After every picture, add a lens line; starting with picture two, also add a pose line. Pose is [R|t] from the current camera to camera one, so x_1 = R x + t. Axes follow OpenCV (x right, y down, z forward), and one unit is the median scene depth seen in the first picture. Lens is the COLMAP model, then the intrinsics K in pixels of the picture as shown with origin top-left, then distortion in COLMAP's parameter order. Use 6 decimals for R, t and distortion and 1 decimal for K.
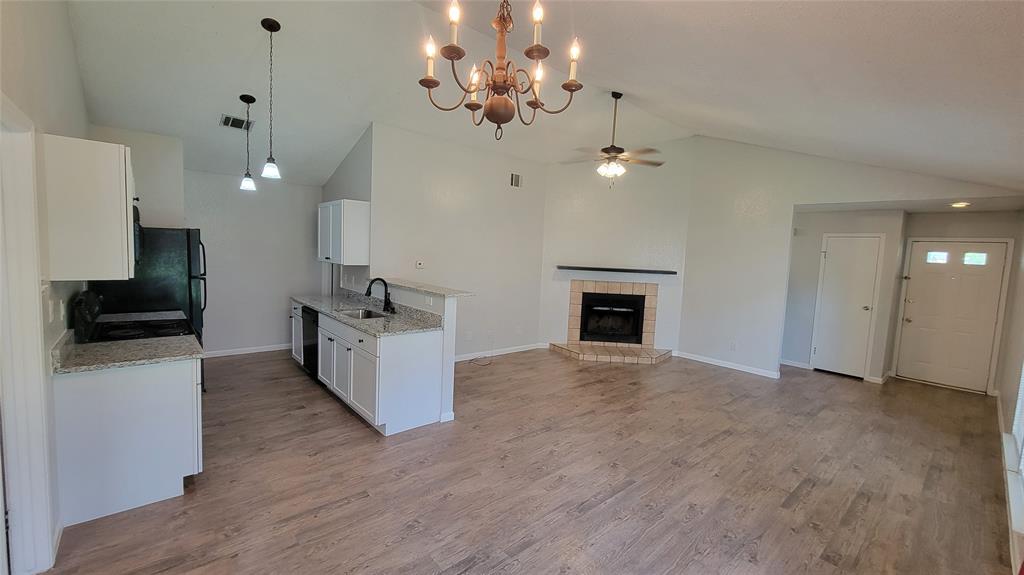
lens RADIAL K [[417.6, 0, 510.5], [0, 417.6, 286.5], [0, 0, 1]] dist [-0.002291, -0.001578]
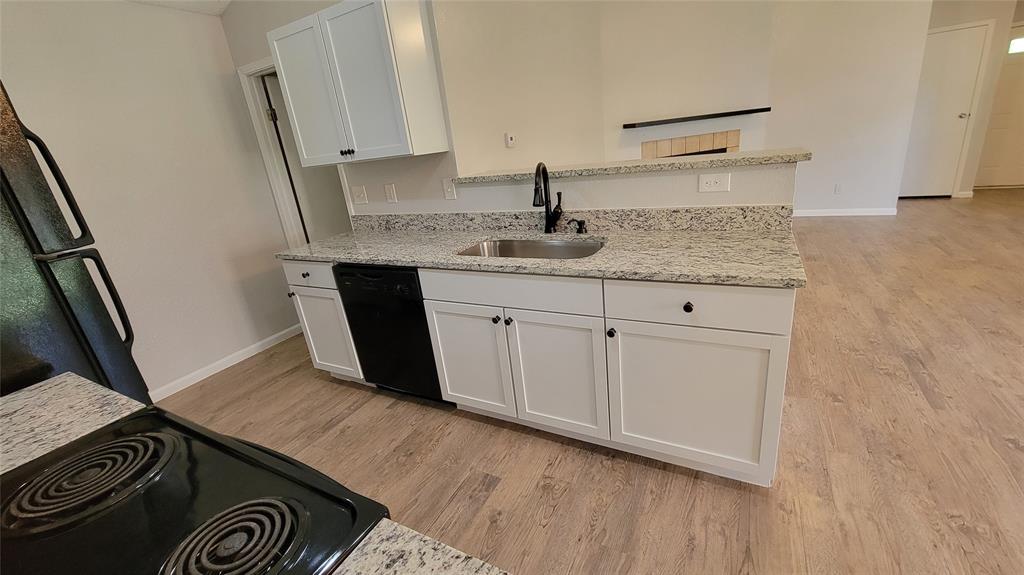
lens RADIAL K [[417.6, 0, 512.8], [0, 417.6, 286.5], [0, 0, 1]] dist [-0.002291, -0.001578]
pose [[0.925949, -0.256754, 0.276939, -0.508880], [0.183423, 0.946782, 0.264498, -0.018462], [-0.330112, -0.194115, 0.923767, 0.576005]]
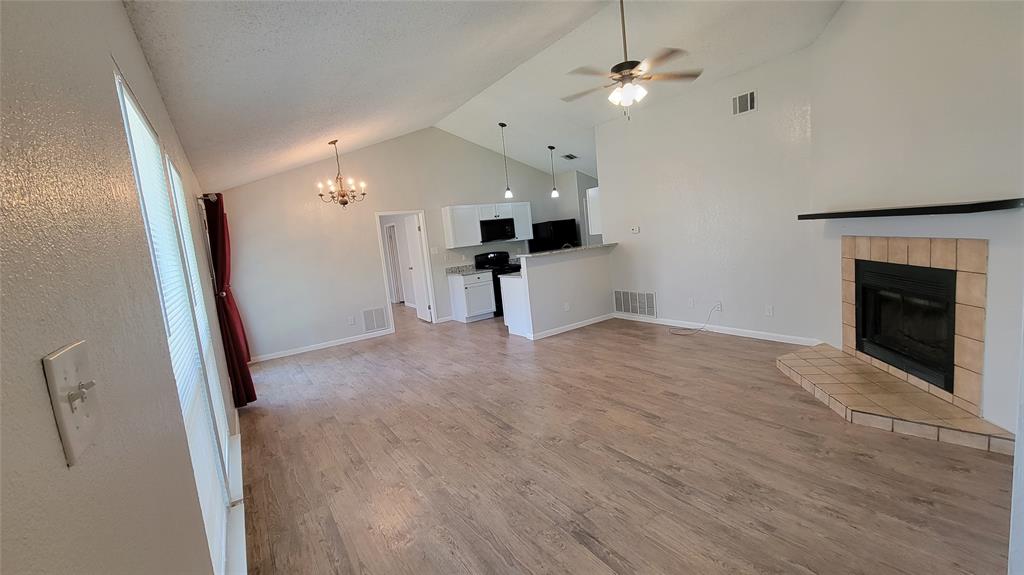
lens RADIAL K [[417.6, 0, 513.2], [0, 417.6, 288.5], [0, 0, 1]] dist [-0.002291, -0.001578]
pose [[-0.128779, 0.089718, -0.987606, 1.178967], [0.002562, 0.995926, 0.090140, 0.003323], [0.991670, 0.009078, -0.128484, 1.006974]]
